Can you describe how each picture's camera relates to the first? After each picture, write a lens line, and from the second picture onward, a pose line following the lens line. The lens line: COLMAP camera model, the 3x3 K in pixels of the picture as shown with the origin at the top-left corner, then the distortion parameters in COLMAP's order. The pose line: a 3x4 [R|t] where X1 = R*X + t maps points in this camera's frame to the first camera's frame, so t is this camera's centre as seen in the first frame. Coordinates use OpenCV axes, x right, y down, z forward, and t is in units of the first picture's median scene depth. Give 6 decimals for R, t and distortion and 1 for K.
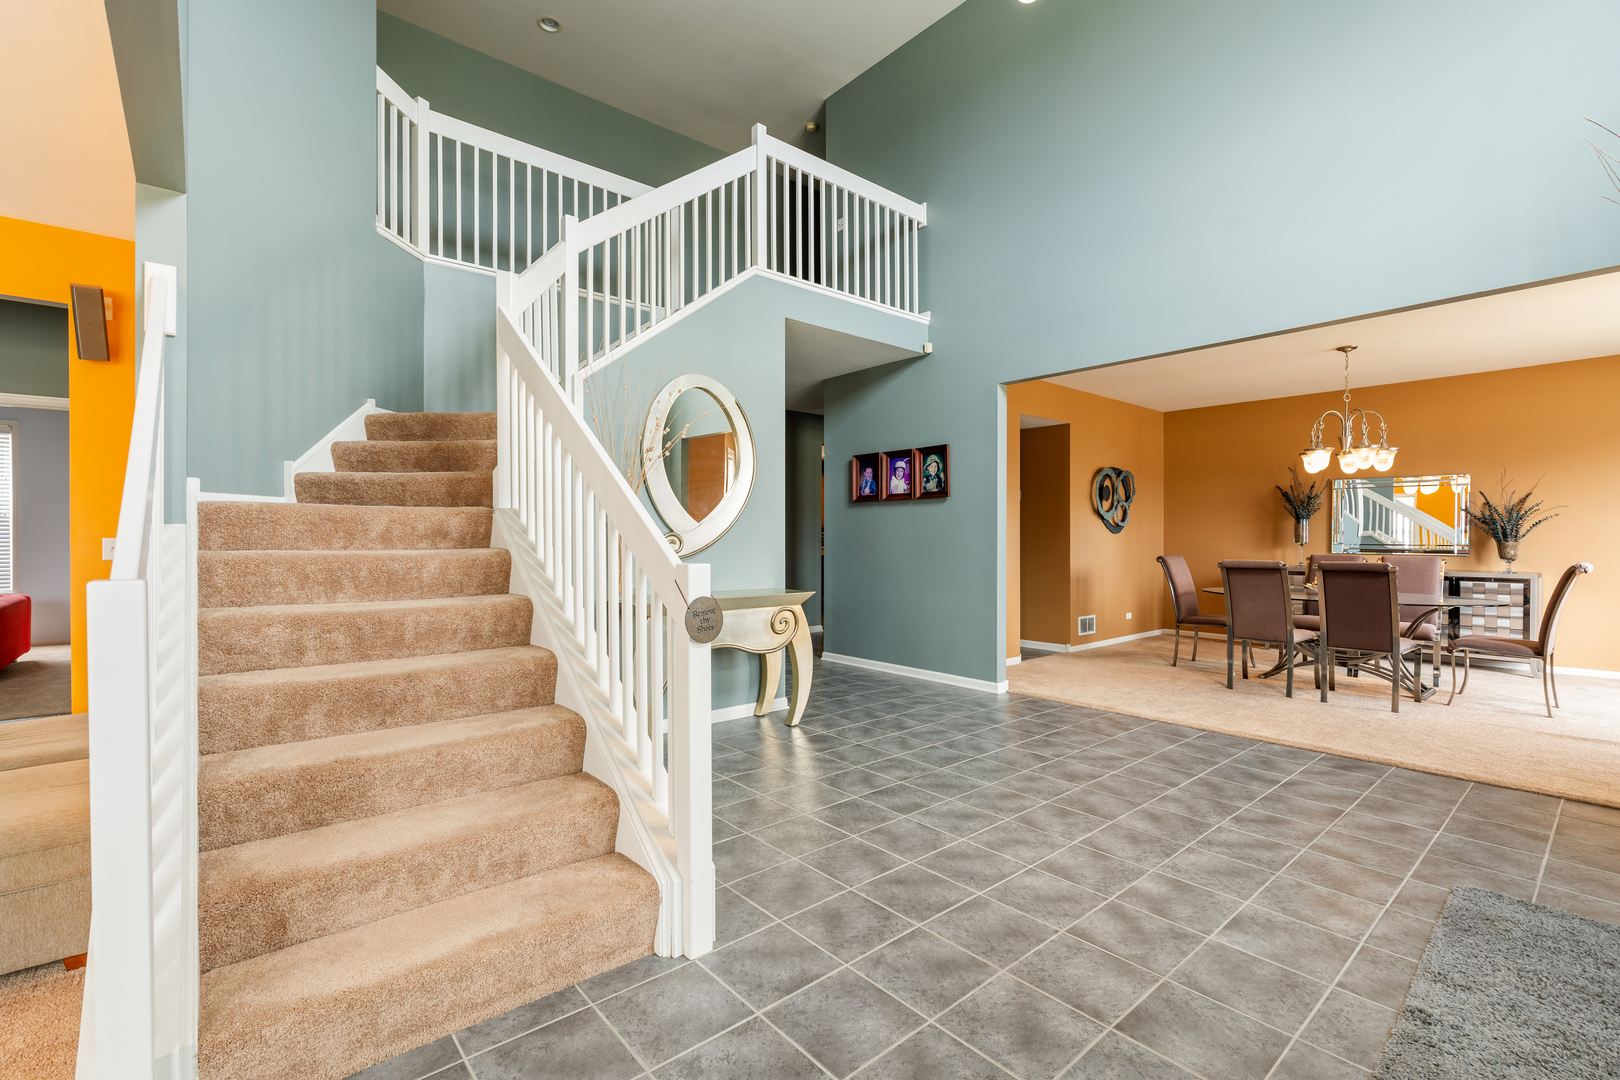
lens RADIAL K [[718.7, 0, 806.7], [0, 718.7, 534.3], [0, 0, 1]] dist [-0.000697, 0.000086]
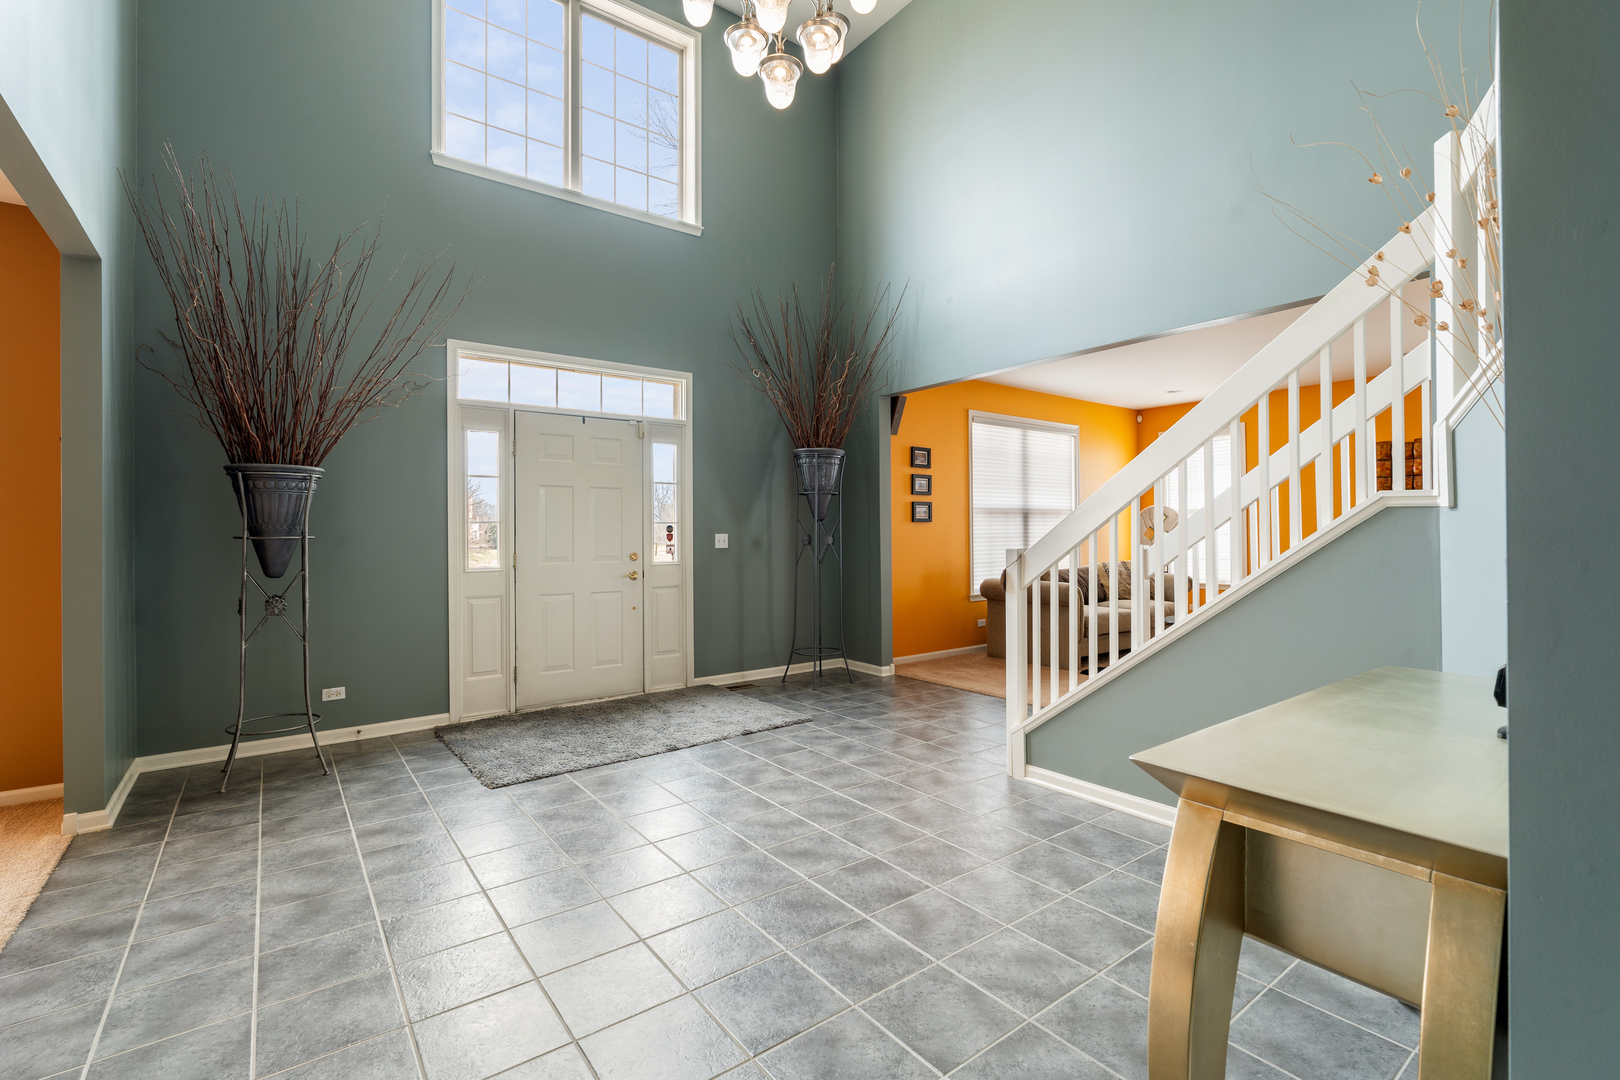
lens RADIAL K [[718.7, 0, 806.7], [0, 718.7, 534.3], [0, 0, 1]] dist [-0.000697, 0.000086]
pose [[-0.997931, 0.005732, 0.064038, 0.170592], [0.005749, 0.999983, 0.000095, 0.001261], [-0.064036, 0.000463, -0.997947, 1.999997]]
